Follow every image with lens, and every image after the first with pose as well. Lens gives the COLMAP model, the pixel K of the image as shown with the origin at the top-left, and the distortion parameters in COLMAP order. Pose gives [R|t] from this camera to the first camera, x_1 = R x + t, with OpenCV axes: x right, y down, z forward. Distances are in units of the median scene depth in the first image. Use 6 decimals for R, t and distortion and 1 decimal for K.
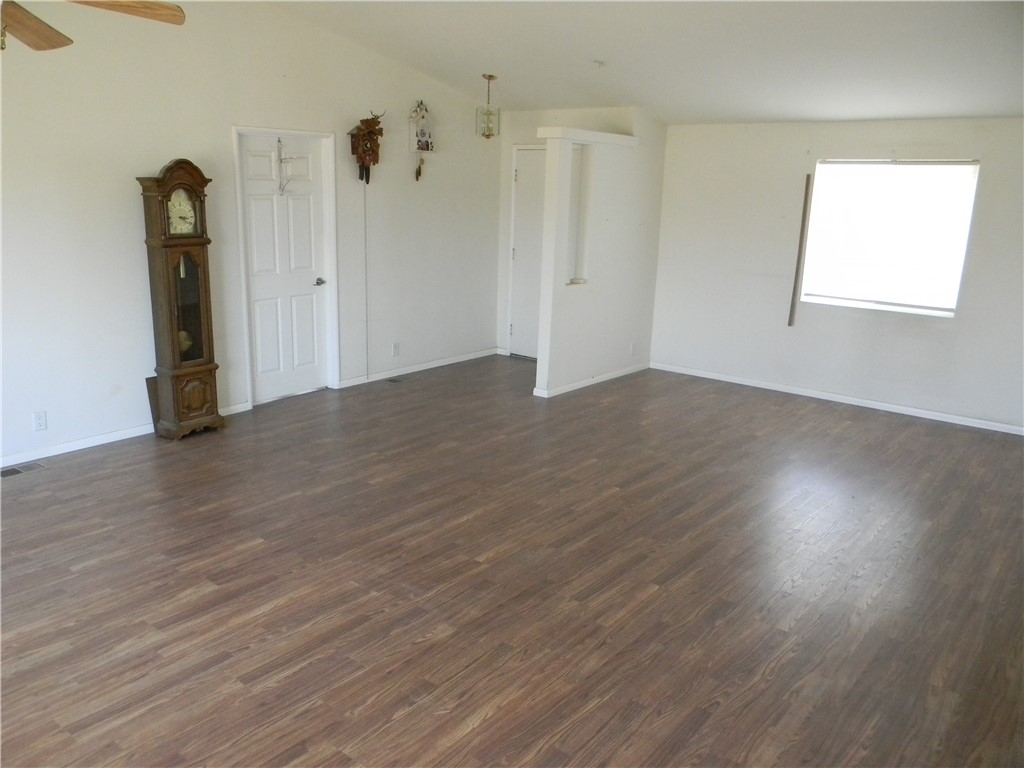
lens RADIAL K [[812.1, 0, 494.5], [0, 812.1, 383.3], [0, 0, 1]] dist [0.011549, -0.001327]
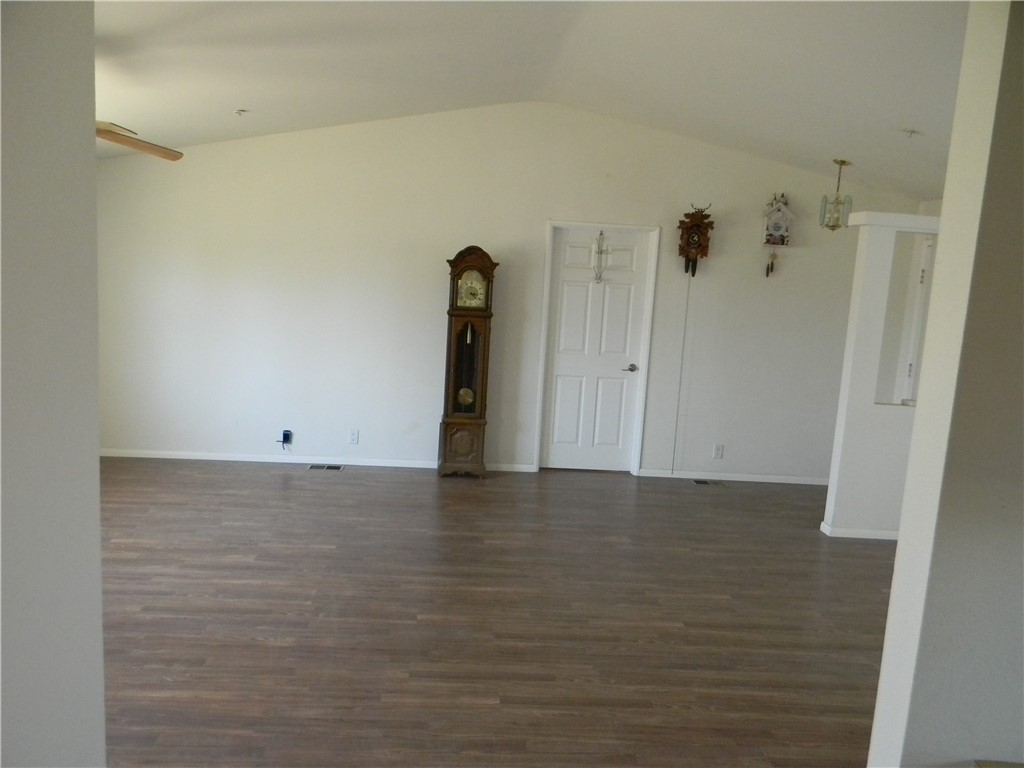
lens RADIAL K [[812.1, 0, 494.5], [0, 812.1, 383.3], [0, 0, 1]] dist [0.011549, -0.001327]
pose [[0.681448, 0.118402, -0.722225, 0.525372], [-0.216935, 0.975157, -0.044819, -0.028541], [0.698976, 0.187218, 0.690204, 0.223645]]
